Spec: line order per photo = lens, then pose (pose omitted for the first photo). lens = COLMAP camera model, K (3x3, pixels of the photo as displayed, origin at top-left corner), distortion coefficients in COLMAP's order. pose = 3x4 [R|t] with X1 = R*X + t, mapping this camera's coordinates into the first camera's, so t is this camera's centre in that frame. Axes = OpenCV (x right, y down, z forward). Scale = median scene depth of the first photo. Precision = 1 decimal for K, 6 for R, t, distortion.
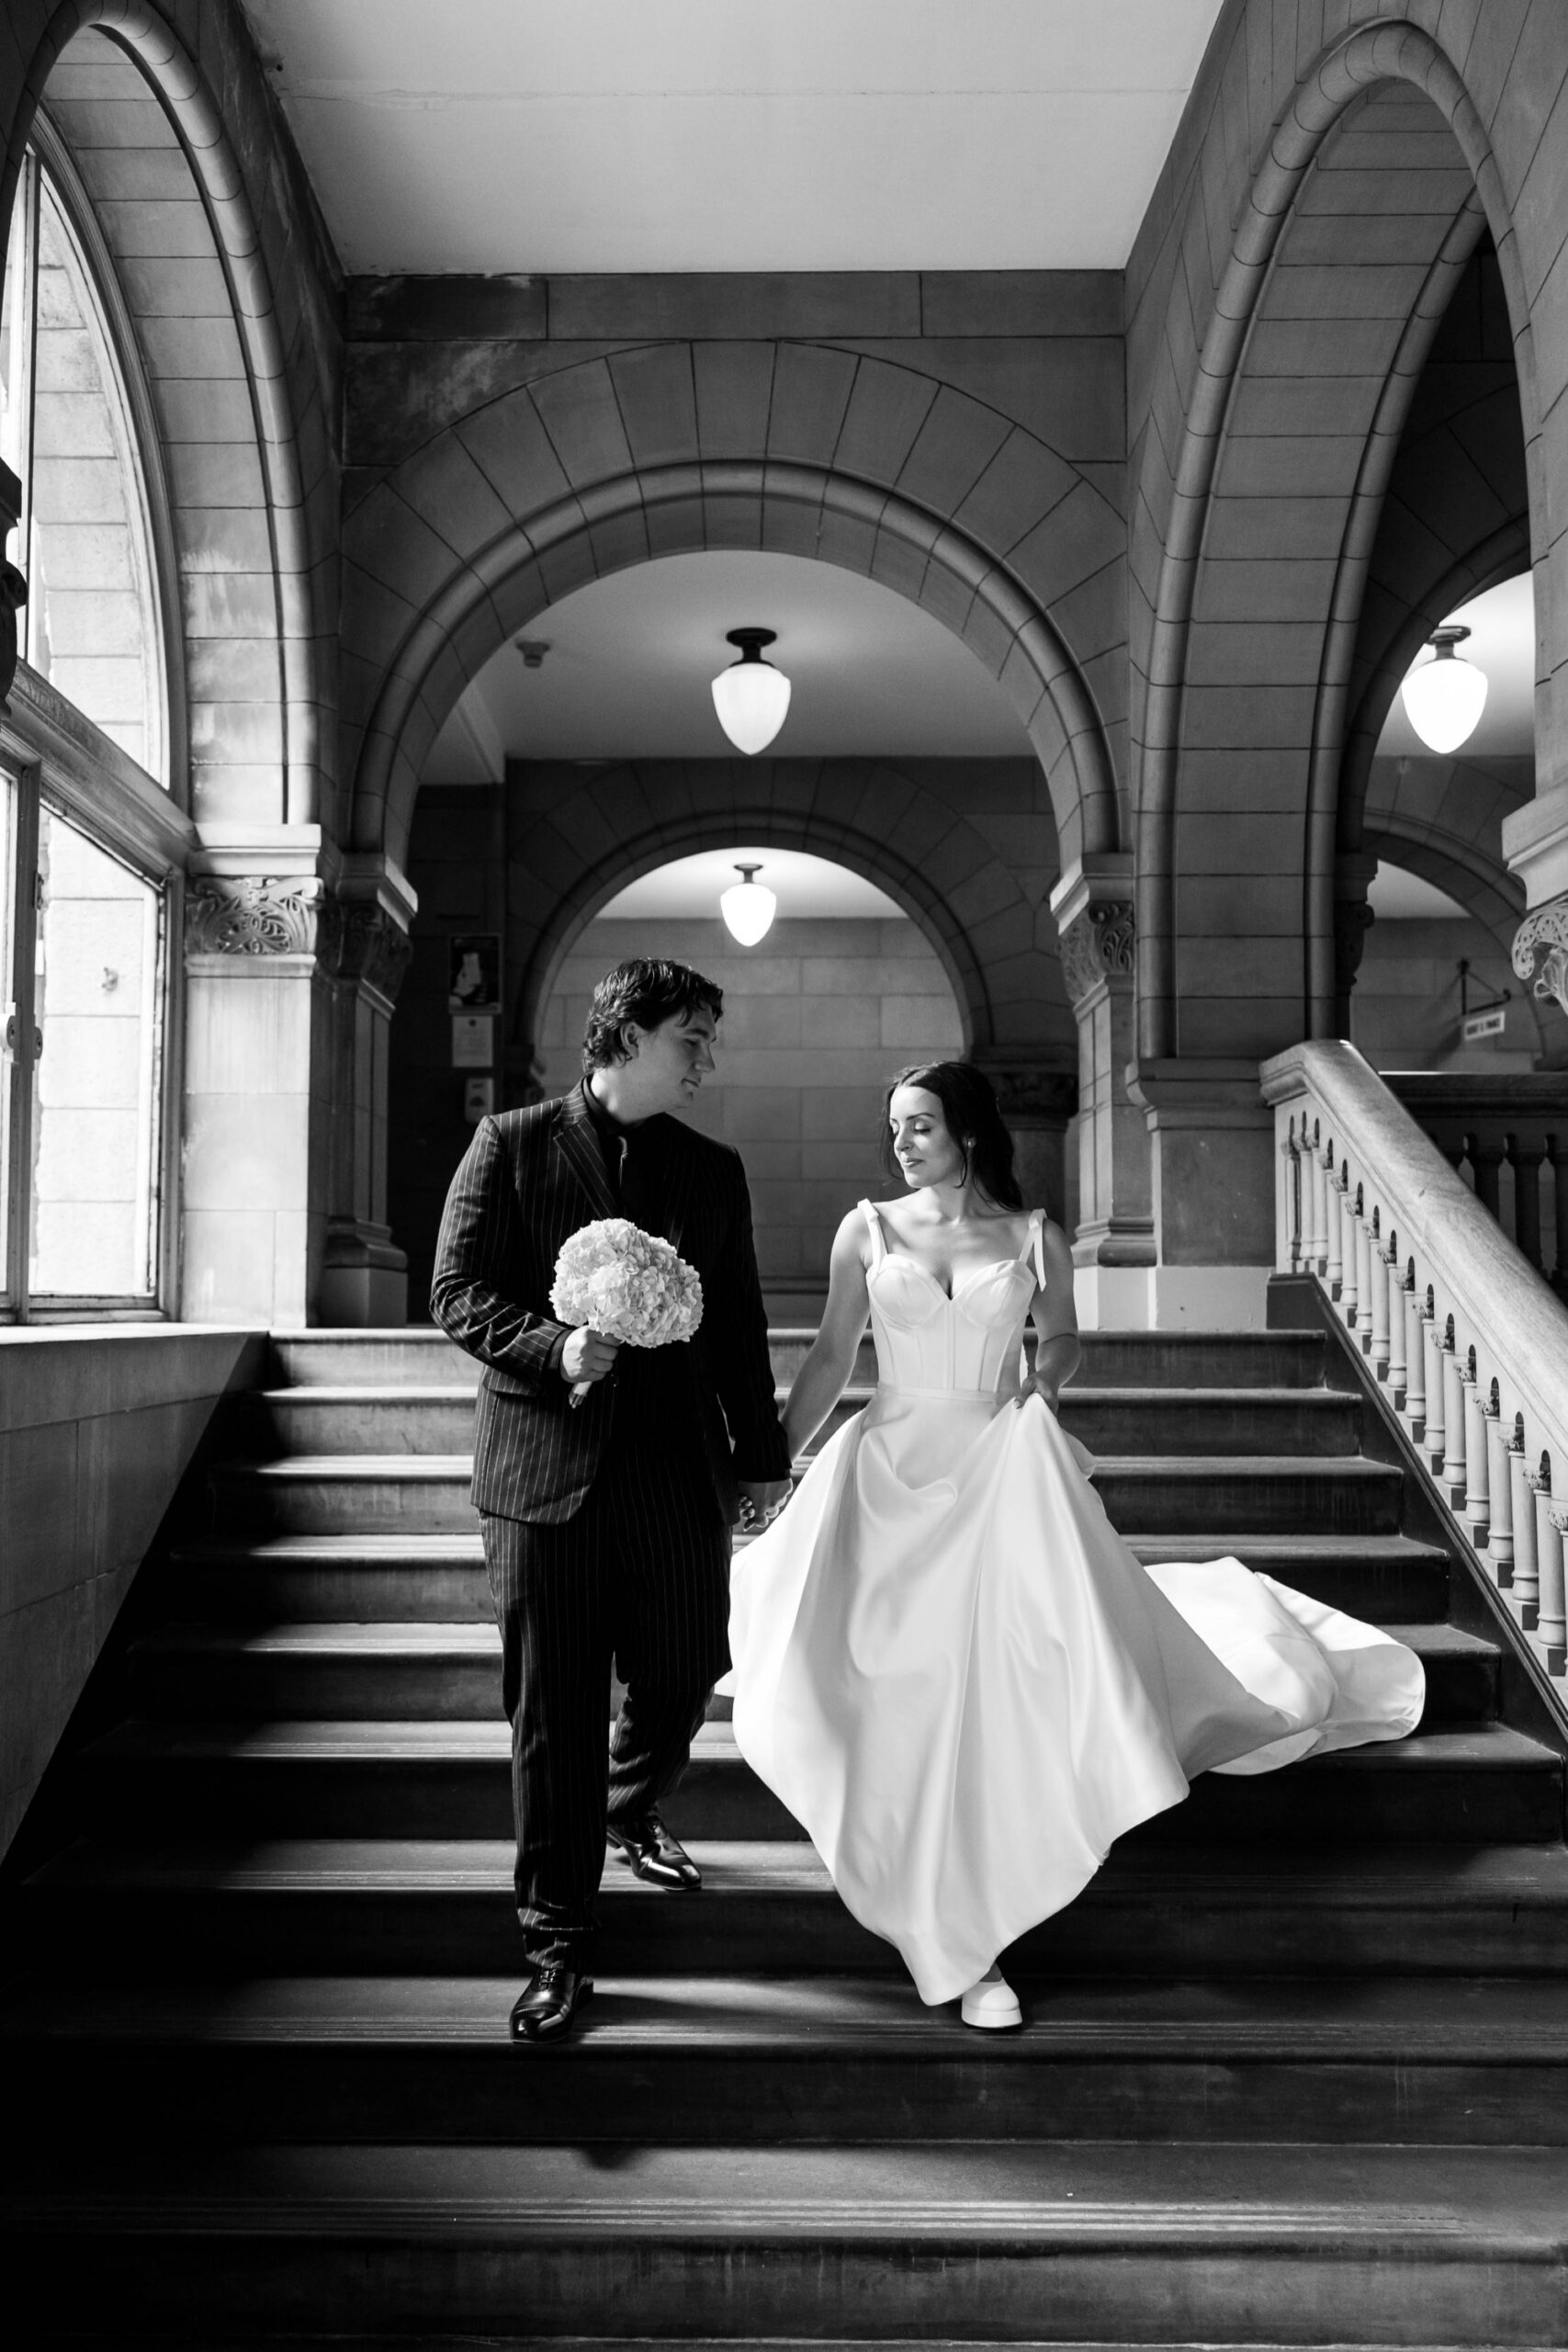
lens RADIAL K [[2183.3, 0, 783.1], [0, 2183.3, 1176.0], [0, 0, 1]] dist [0.002613, -0.004471]
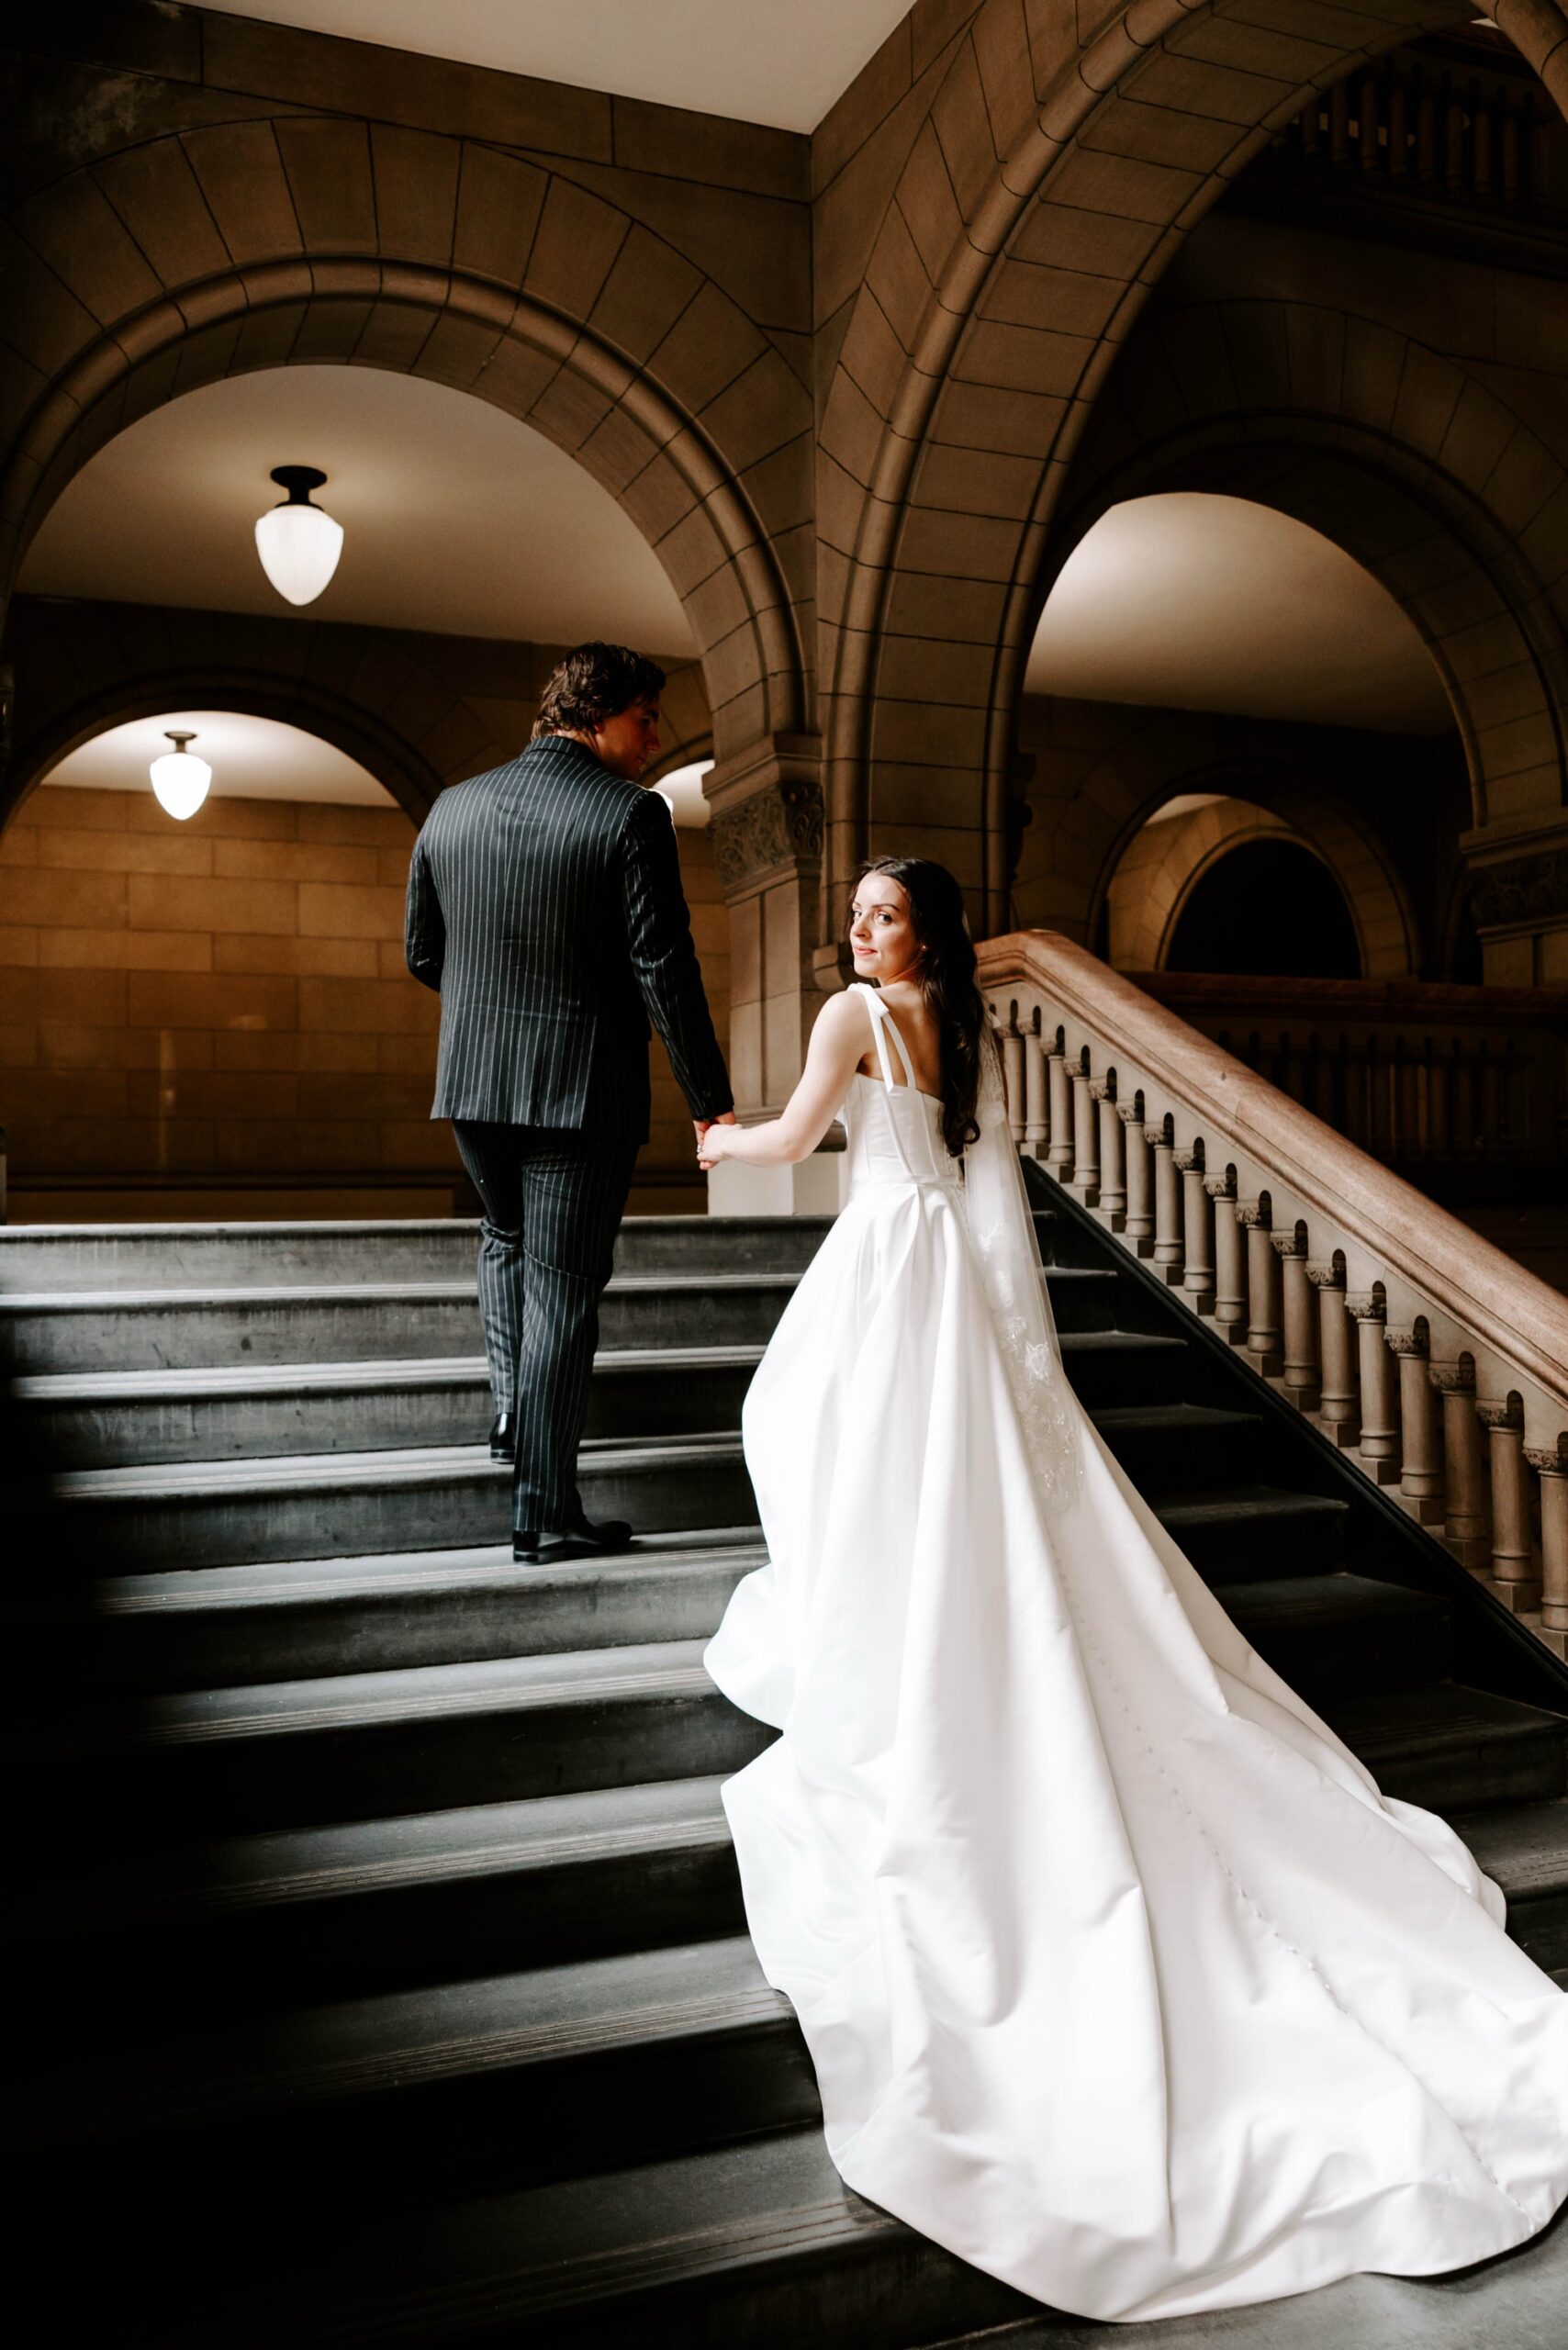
lens RADIAL K [[2040.3, 0, 785.3], [0, 2040.3, 1171.4], [0, 0, 1]] dist [0.002573, 0.003519]
pose [[0.915524, -0.004940, 0.402233, -0.229501], [-0.012116, 0.999132, 0.039848, 0.013307], [-0.402081, -0.041355, 0.914670, 0.149809]]
